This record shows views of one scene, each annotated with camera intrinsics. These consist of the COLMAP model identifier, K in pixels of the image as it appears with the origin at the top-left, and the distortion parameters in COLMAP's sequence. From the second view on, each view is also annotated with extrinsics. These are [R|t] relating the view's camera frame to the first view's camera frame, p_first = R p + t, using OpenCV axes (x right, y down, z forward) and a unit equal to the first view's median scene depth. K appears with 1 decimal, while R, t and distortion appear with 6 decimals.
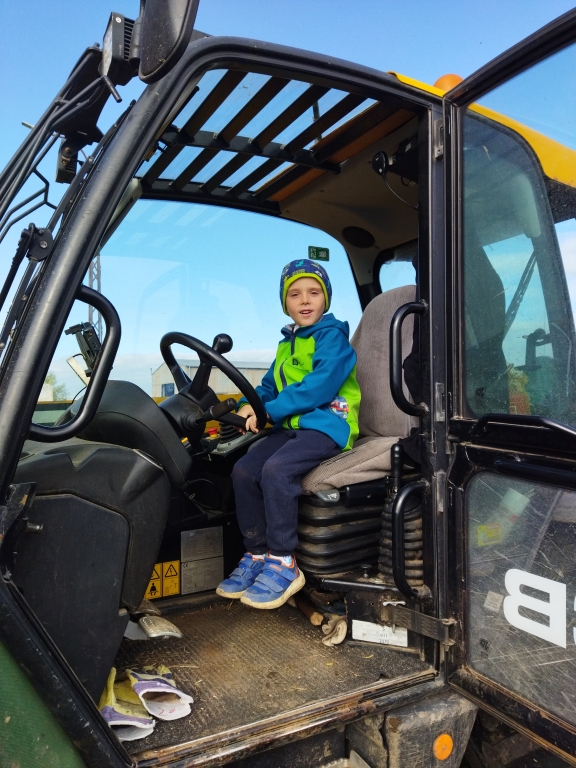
lens RADIAL K [[569.8, 0, 280.0], [0, 569.8, 383.9], [0, 0, 1]] dist [0.078865, -0.109999]
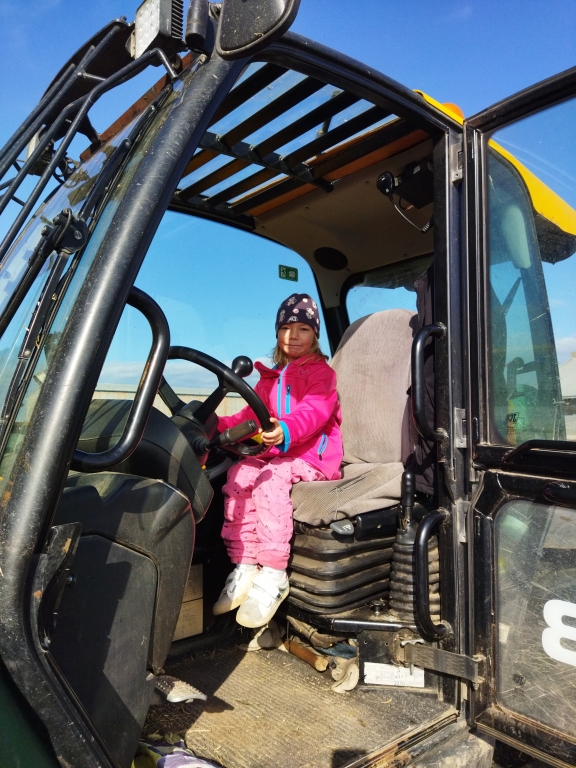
lens RADIAL K [[569.8, 0, 279.5], [0, 569.8, 383.2], [0, 0, 1]] dist [0.078865, -0.109999]
pose [[0.980888, 0.024923, 0.192969, -0.212915], [-0.016413, 0.998826, -0.045575, 0.005347], [-0.193878, 0.041537, 0.980146, 0.100402]]
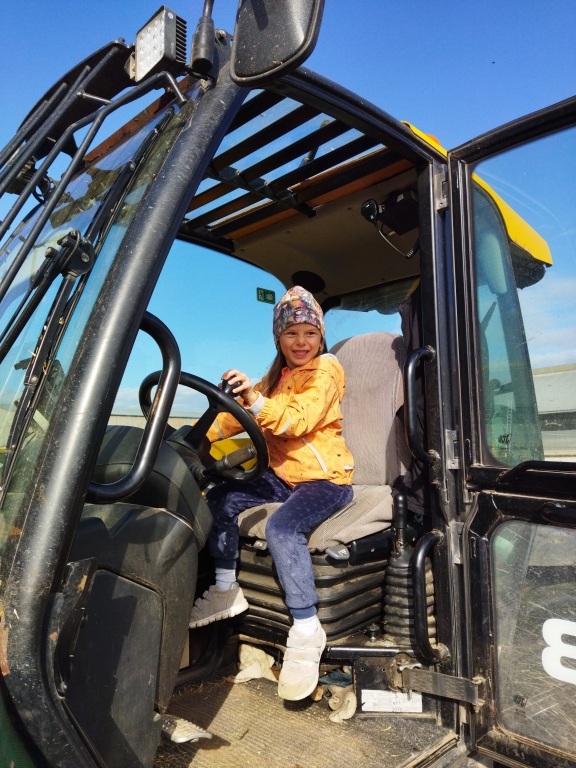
lens RADIAL K [[569.8, 0, 281.5], [0, 569.8, 383.3], [0, 0, 1]] dist [0.078865, -0.109999]
pose [[0.962428, 0.025285, 0.270356, -0.274033], [-0.002568, 0.996458, -0.084051, 0.002254], [-0.271524, 0.080199, 0.959084, 0.122762]]
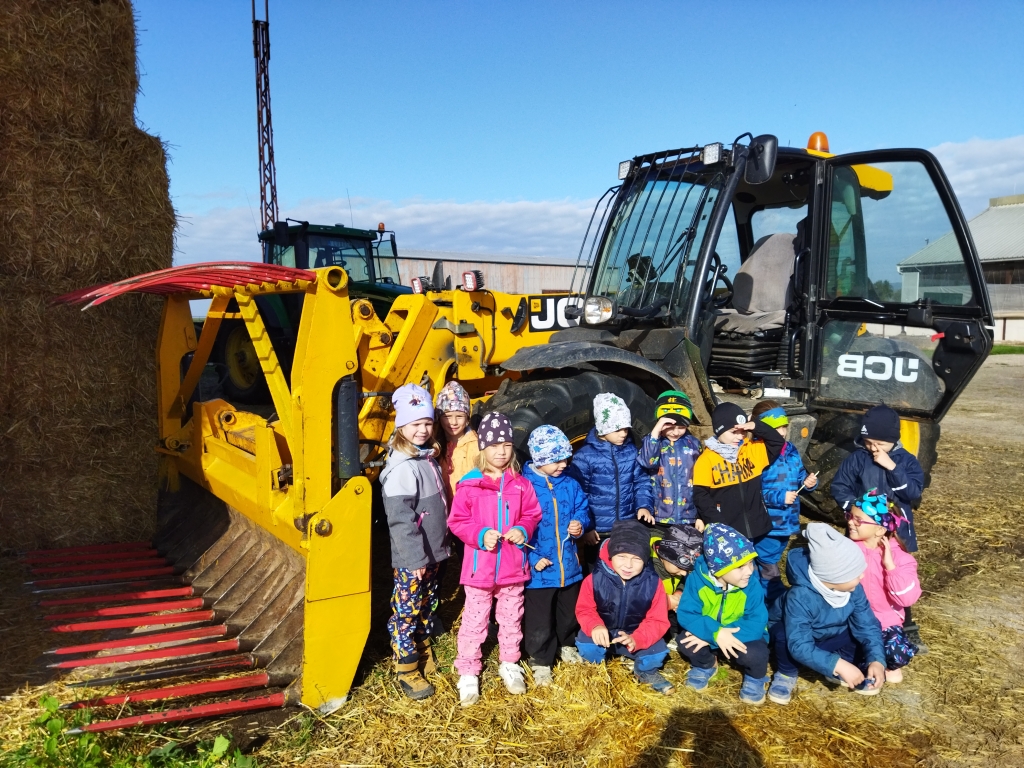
lens RADIAL K [[759.7, 0, 497.5], [0, 759.7, 399.4], [0, 0, 1]] dist [0.078865, -0.109999]
pose [[0.995258, -0.002020, 0.097254, -1.322522], [-0.013250, 0.987651, 0.156111, -0.011857], [-0.096368, -0.156659, 0.982940, -2.051131]]
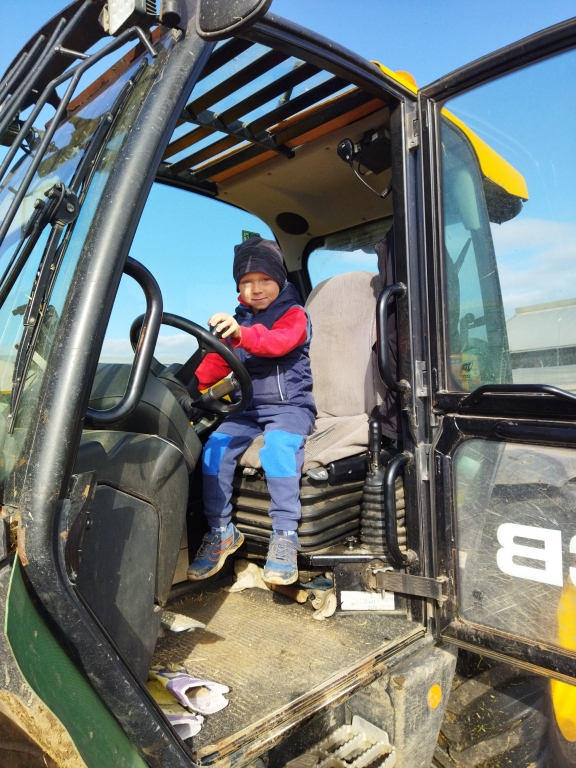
lens RADIAL K [[569.8, 0, 280.1], [0, 569.8, 383.0], [0, 0, 1]] dist [0.078865, -0.109999]
pose [[0.962536, -0.026954, 0.269809, -0.264488], [0.023985, 0.999610, 0.014296, 0.018781], [-0.270089, -0.007289, 0.962808, 0.039493]]
